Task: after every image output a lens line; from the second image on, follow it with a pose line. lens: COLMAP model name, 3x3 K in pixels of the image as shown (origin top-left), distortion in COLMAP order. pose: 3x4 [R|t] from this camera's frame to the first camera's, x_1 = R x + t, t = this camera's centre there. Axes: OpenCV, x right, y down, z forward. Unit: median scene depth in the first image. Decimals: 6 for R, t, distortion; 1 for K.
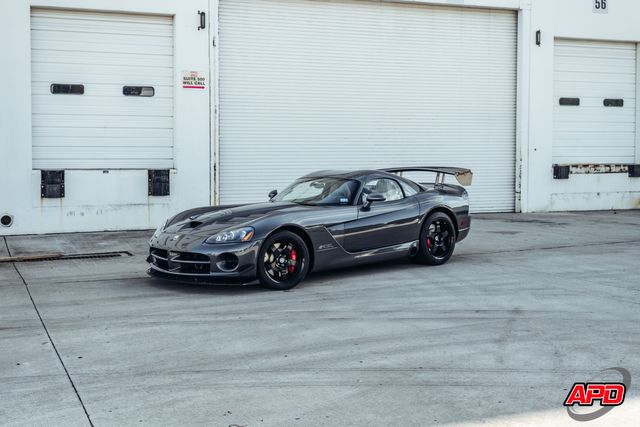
lens RADIAL K [[775.9, 0, 264.3], [0, 775.9, 177.5], [0, 0, 1]] dist [0.006616, -0.007788]
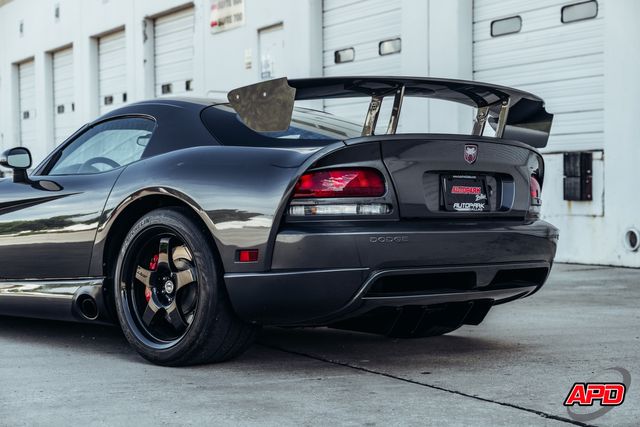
lens RADIAL K [[1262.9, 0, 336.7], [0, 1262.9, 212.4], [0, 0, 1]] dist [0.152423, 0.246383]
pose [[0.135944, 0.027344, -0.990339, 0.491032], [-0.028041, 0.999325, 0.023743, 0.018728], [0.990320, 0.024542, 0.136619, 0.618622]]
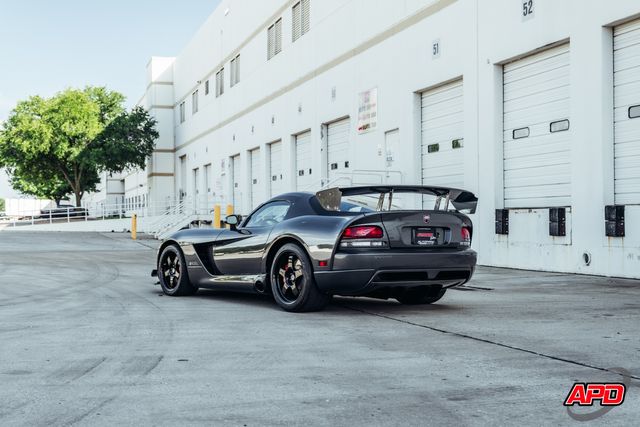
lens RADIAL K [[863.9, 0, 319.3], [0, 863.9, 228.2], [0, 0, 1]] dist [0.014544, 0.035736]
pose [[-0.034853, 0.014166, -0.999292, 0.679602], [-0.024692, 0.999582, 0.015031, 0.009427], [0.999087, 0.025198, -0.034489, 0.655713]]
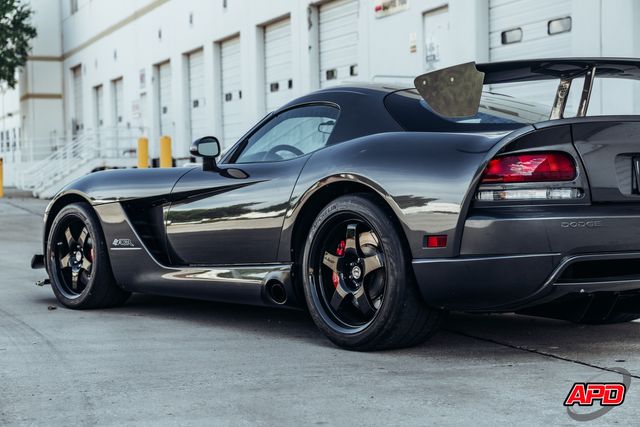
lens RADIAL K [[1262.9, 0, 336.7], [0, 1262.9, 212.4], [0, 0, 1]] dist [0.152423, 0.246383]
pose [[0.011330, 0.039890, -0.999140, 0.490342], [-0.015396, 0.999092, 0.039714, 0.018226], [0.999817, 0.014933, 0.011934, 0.611112]]
